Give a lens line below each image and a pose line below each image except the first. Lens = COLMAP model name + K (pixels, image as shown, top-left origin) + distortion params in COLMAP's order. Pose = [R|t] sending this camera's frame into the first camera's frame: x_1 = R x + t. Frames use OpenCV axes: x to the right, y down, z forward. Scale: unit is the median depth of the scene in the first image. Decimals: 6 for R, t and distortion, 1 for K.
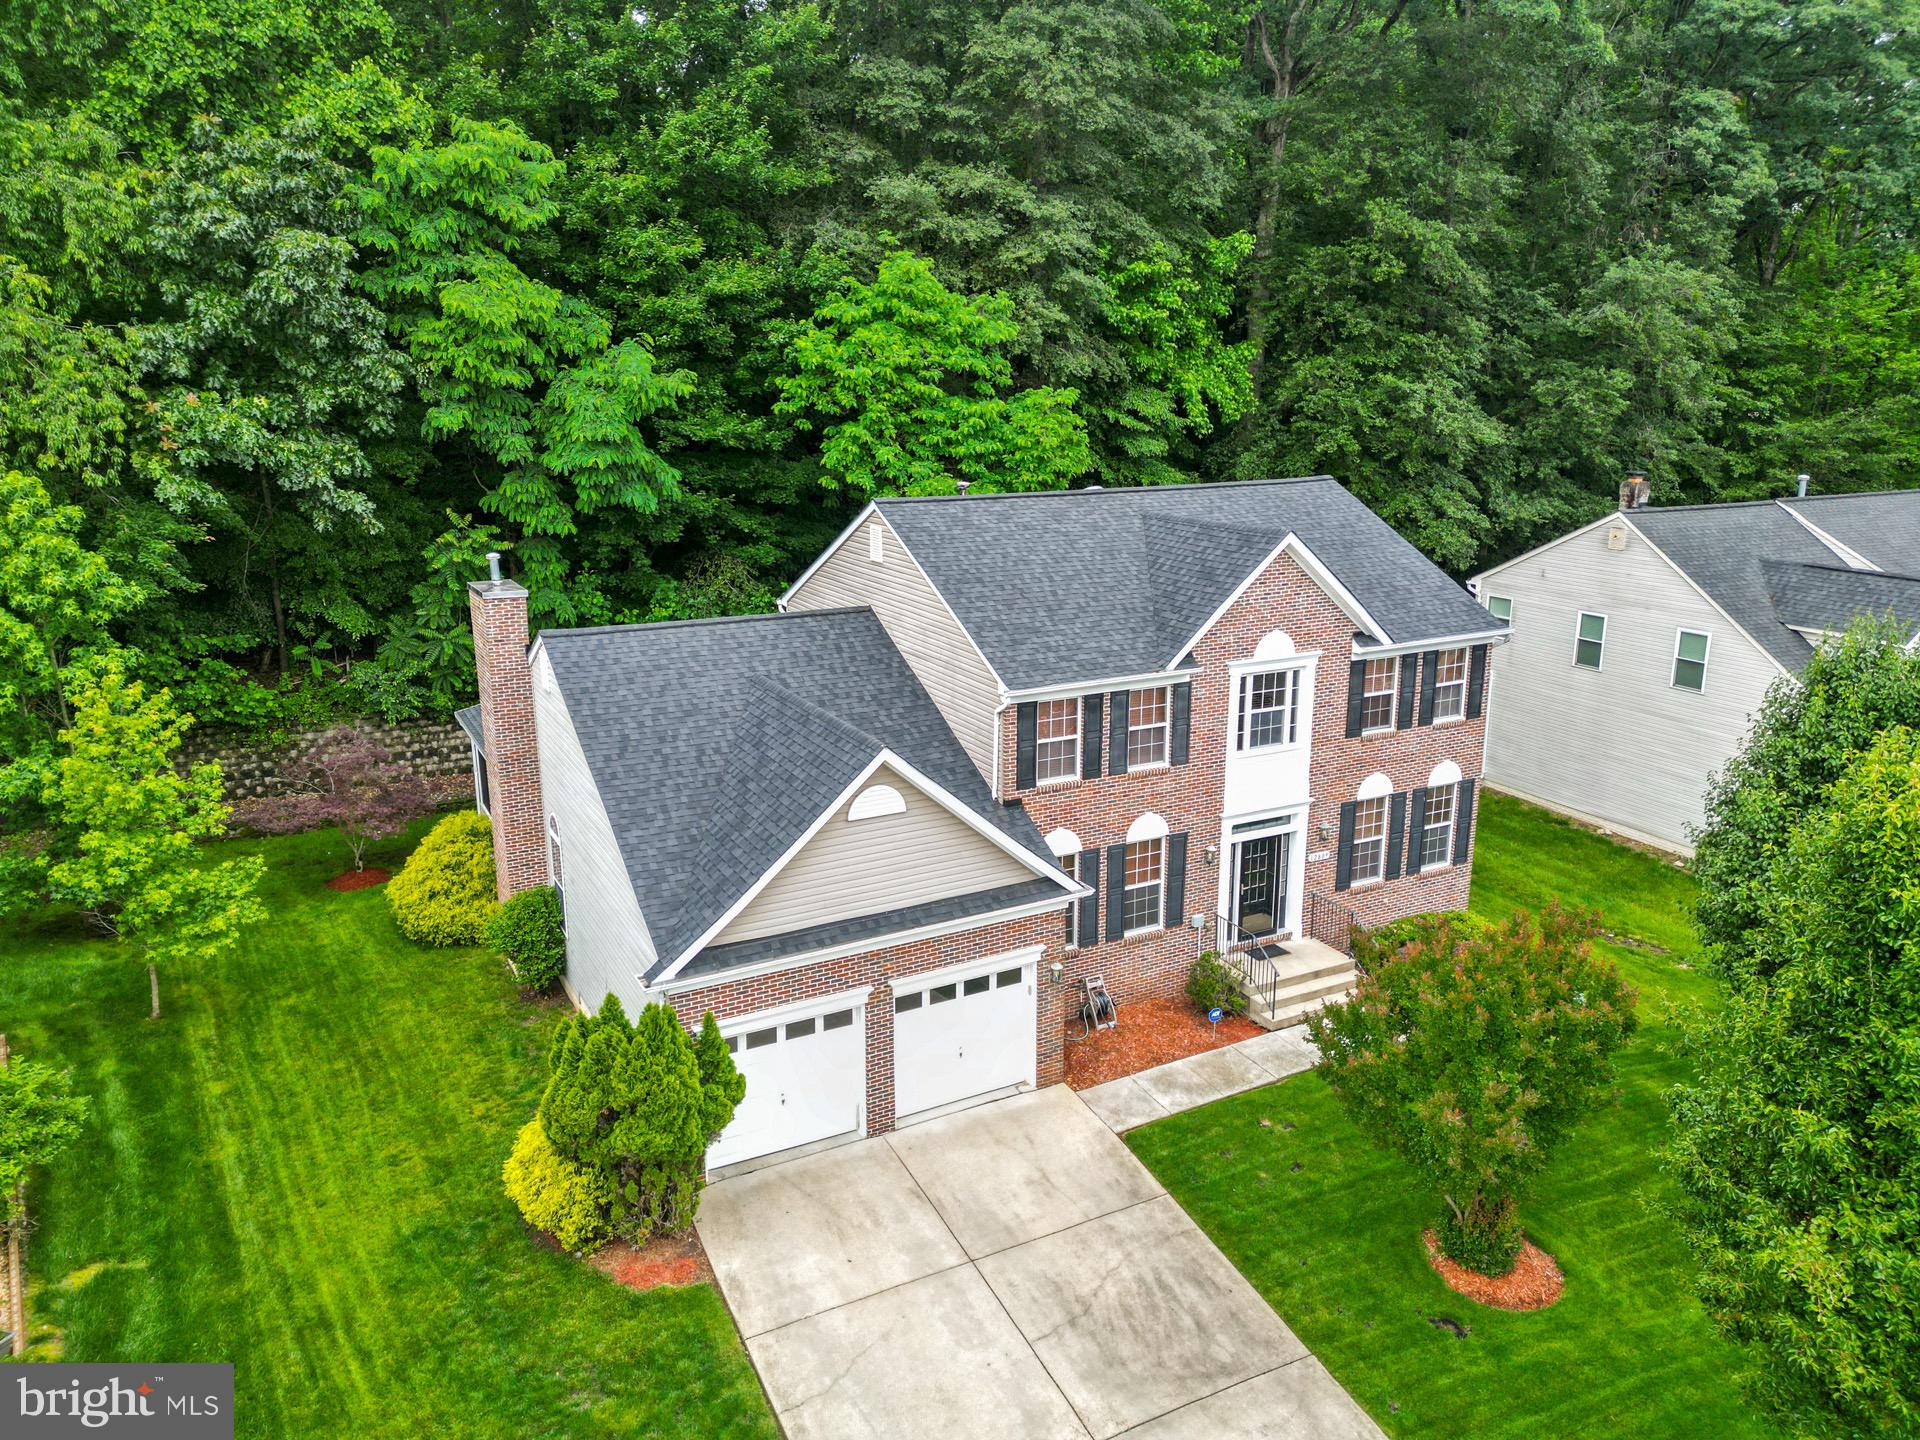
lens RADIAL K [[1349.6, 0, 972.4], [0, 1349.6, 722.1], [0, 0, 1]] dist [0.076425, -0.070072]
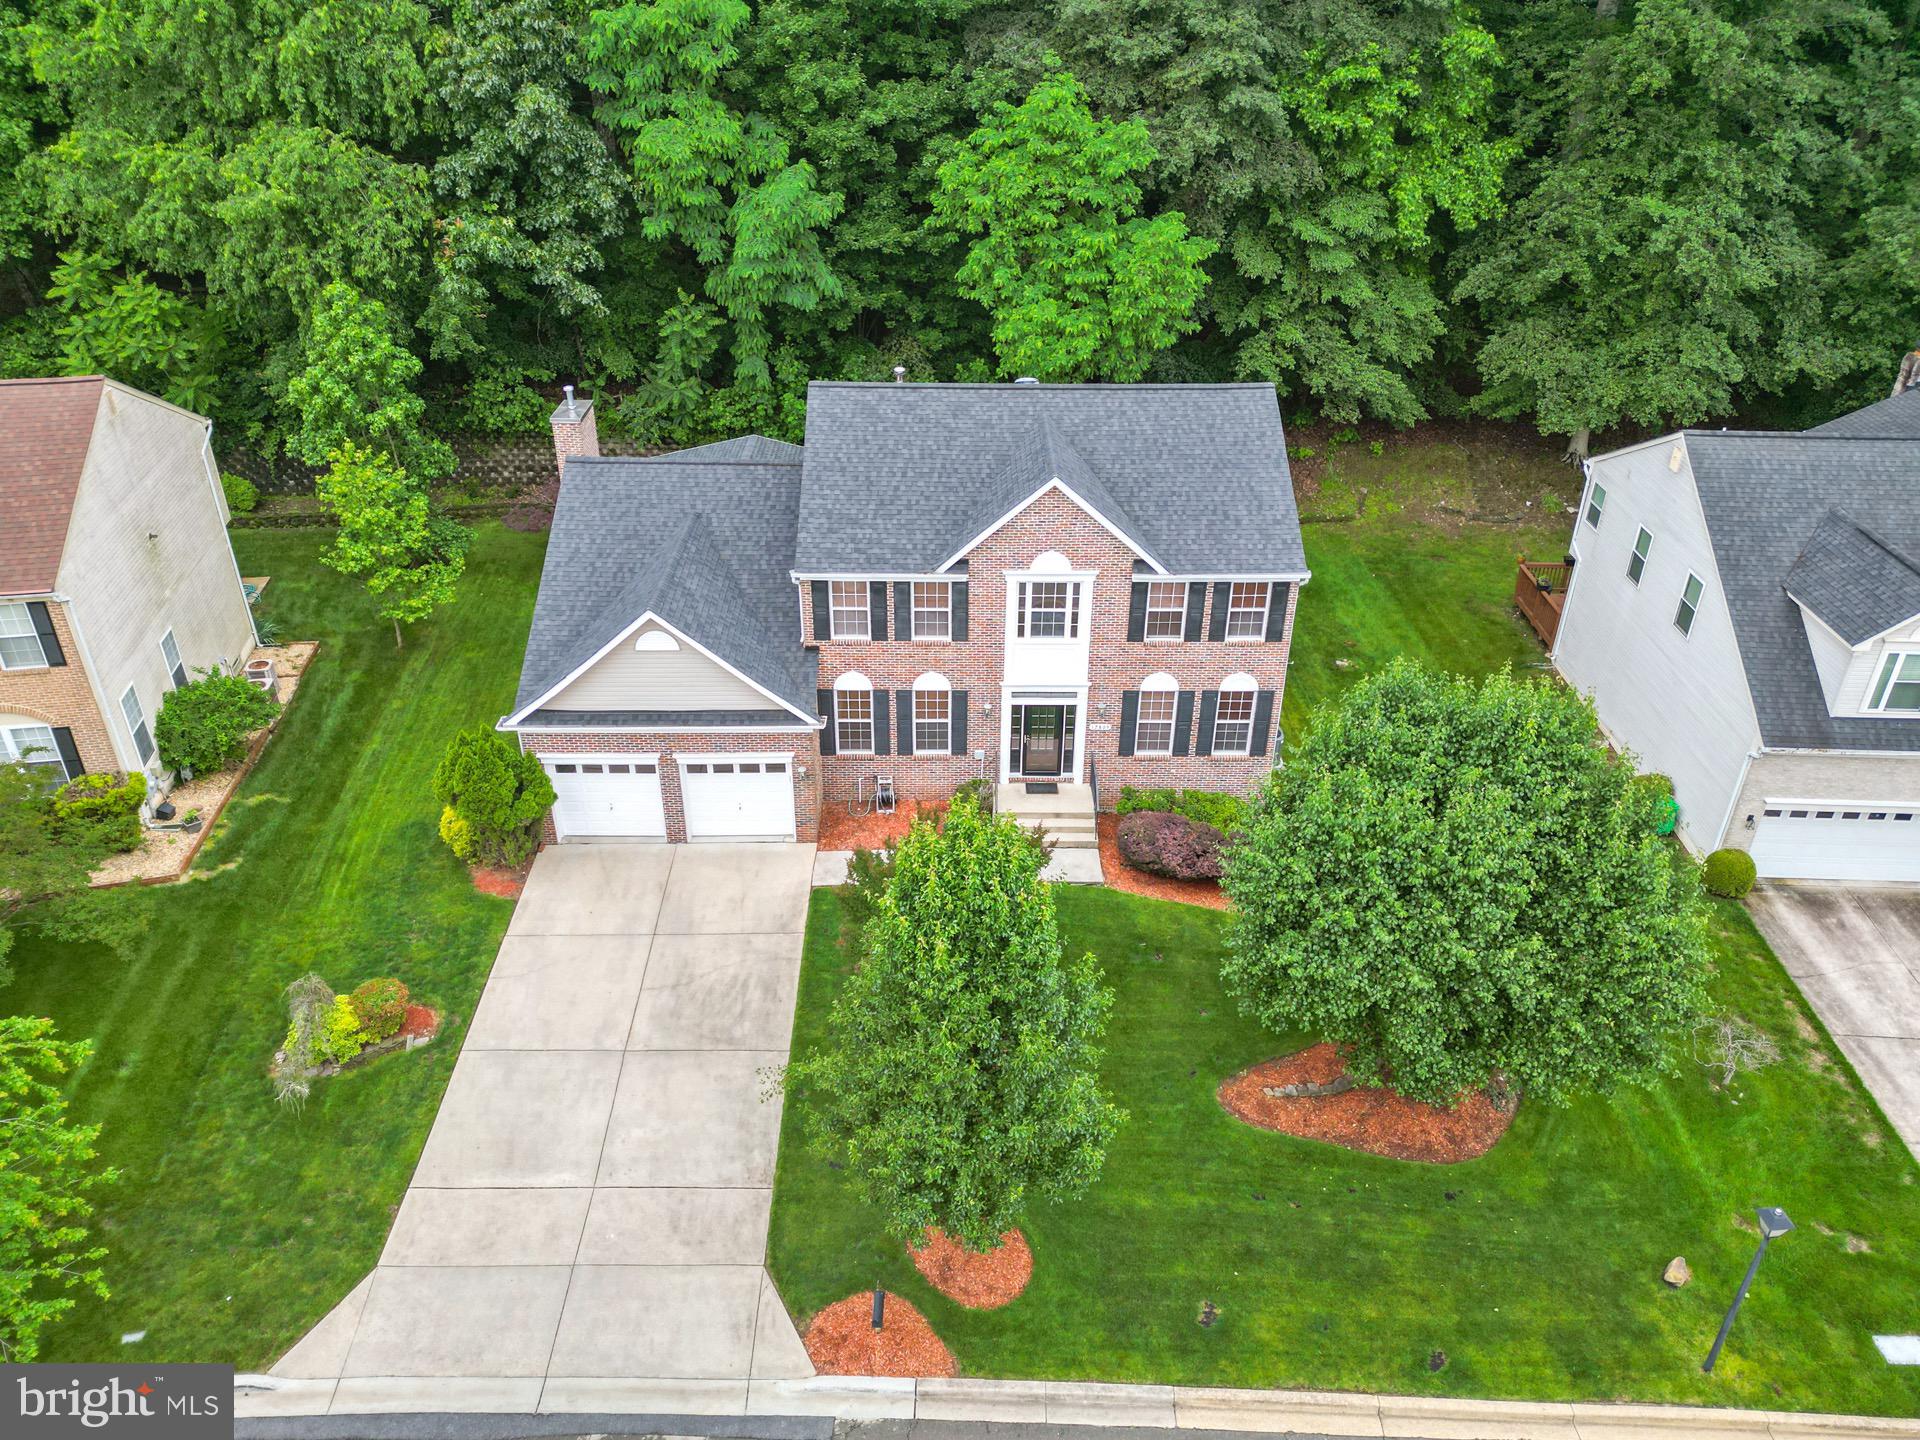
lens RADIAL K [[1349.6, 0, 973.4], [0, 1349.6, 735.4], [0, 0, 1]] dist [0.076425, -0.070072]
pose [[0.888928, 0.246038, -0.386357, 0.633921], [-0.125470, 0.942021, 0.311213, -0.264869], [0.440527, -0.228169, 0.868260, -0.124918]]
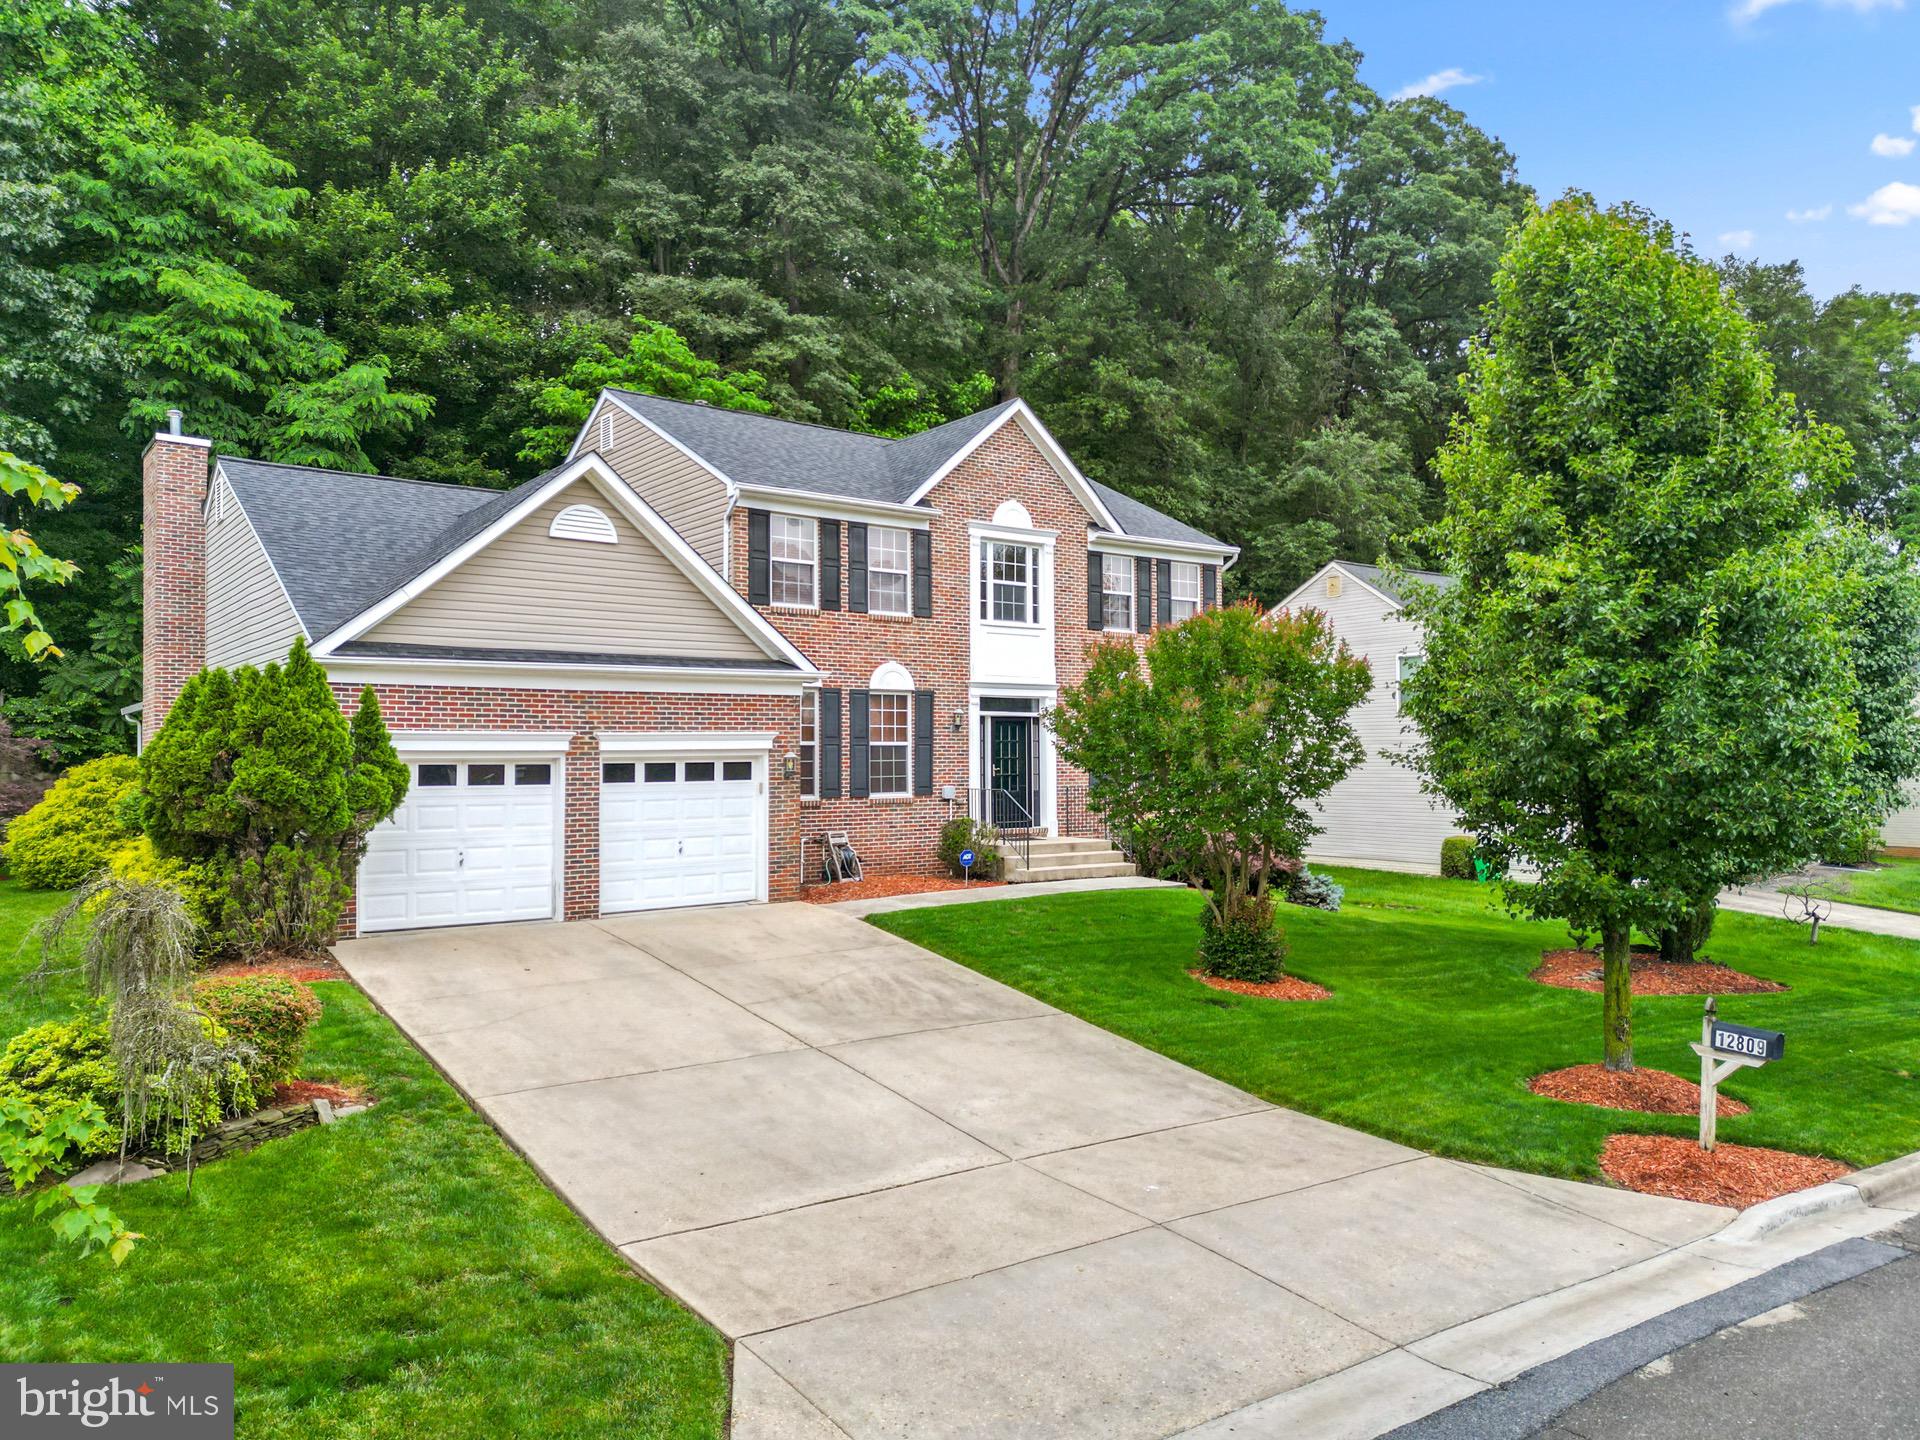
lens RADIAL K [[1349.6, 0, 975.2], [0, 1349.6, 727.3], [0, 0, 1]] dist [0.076425, -0.070072]
pose [[0.987361, -0.002009, 0.158473, 0.034236], [0.044891, 0.962514, -0.267492, 0.341494], [-0.151995, 0.271226, 0.950439, 0.085385]]
